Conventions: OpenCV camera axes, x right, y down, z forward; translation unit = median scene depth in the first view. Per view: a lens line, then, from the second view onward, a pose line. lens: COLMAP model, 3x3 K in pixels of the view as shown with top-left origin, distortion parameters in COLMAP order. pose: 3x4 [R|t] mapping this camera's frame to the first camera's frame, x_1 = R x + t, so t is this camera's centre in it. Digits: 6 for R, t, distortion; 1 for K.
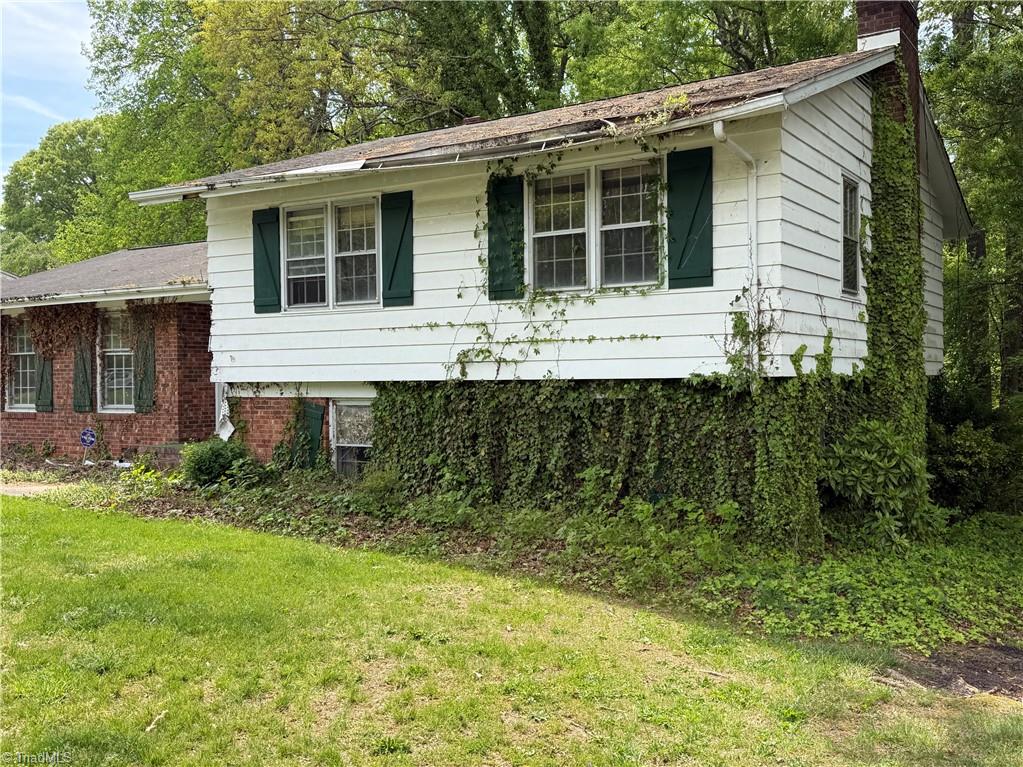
lens RADIAL K [[1029.8, 0, 511.5], [0, 1029.8, 383.5], [0, 0, 1]] dist [0.116495, -0.023667]
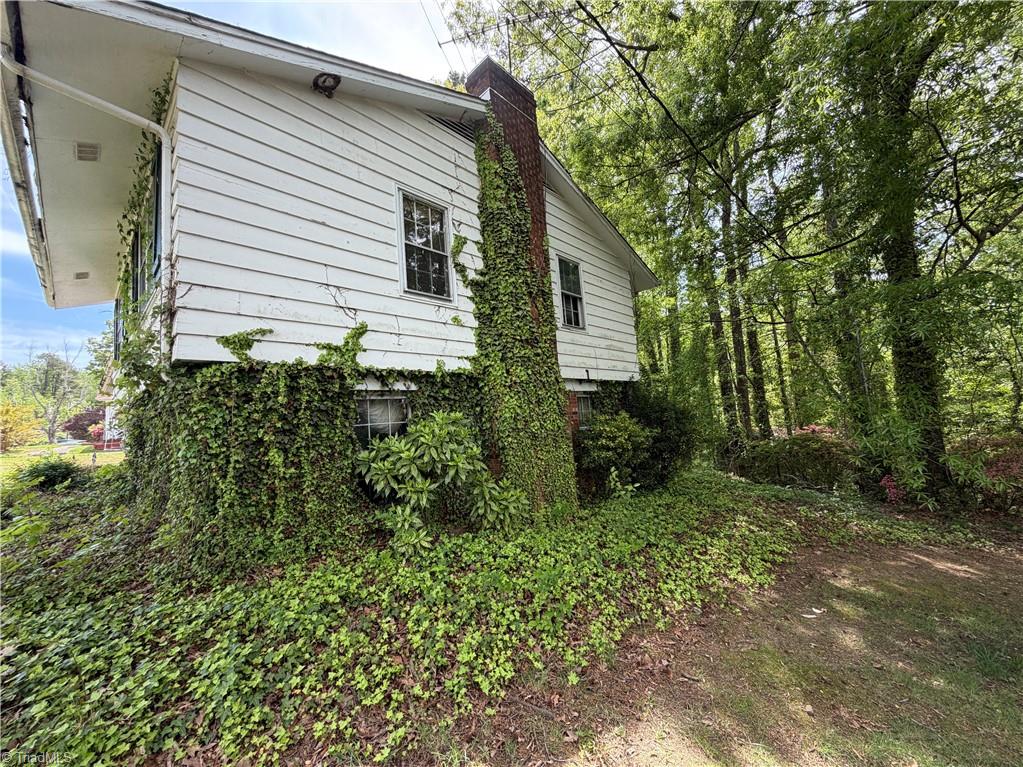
lens RADIAL K [[406.2, 0, 511.5], [0, 406.2, 383.5], [0, 0, 1]] dist [0.001027, -0.000113]
pose [[0.978807, -0.063942, -0.194545, 0.473981], [0.048541, 0.995372, -0.082932, 0.043522], [0.198948, 0.071731, 0.977381, 0.586949]]
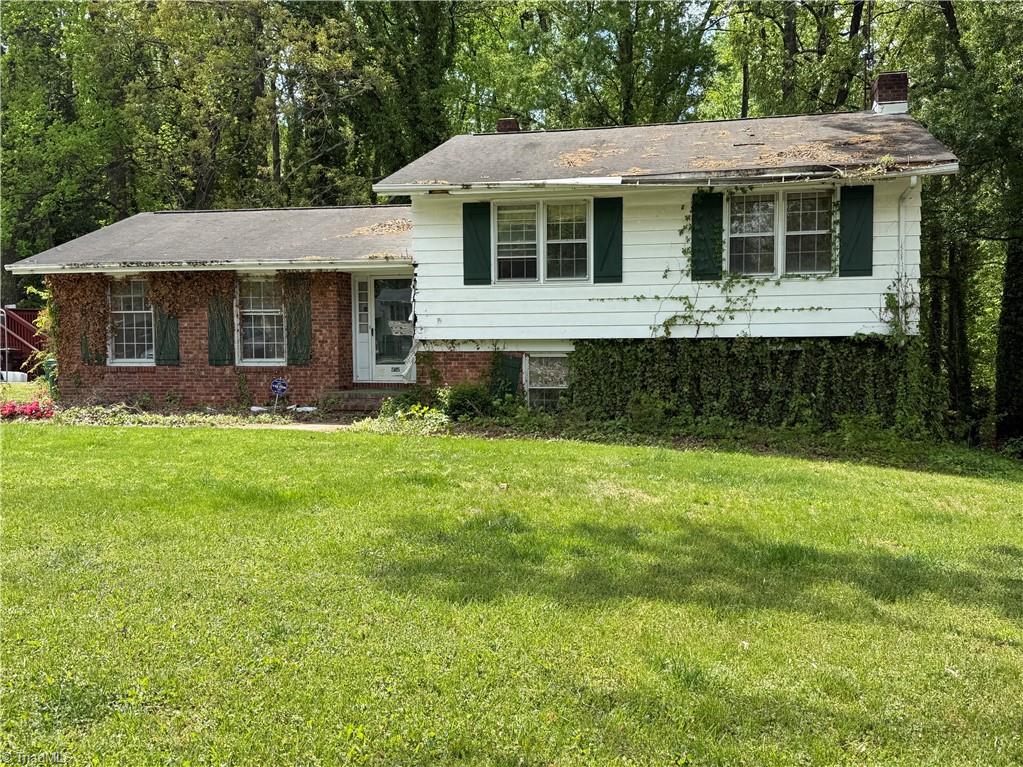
lens RADIAL K [[1029.8, 0, 511.5], [0, 1029.8, 383.5], [0, 0, 1]] dist [0.116495, -0.023667]
pose [[0.935758, -0.018190, 0.352173, -0.710416], [0.001737, 0.998894, 0.046977, -0.007277], [-0.352638, -0.043347, 0.934755, -0.221198]]
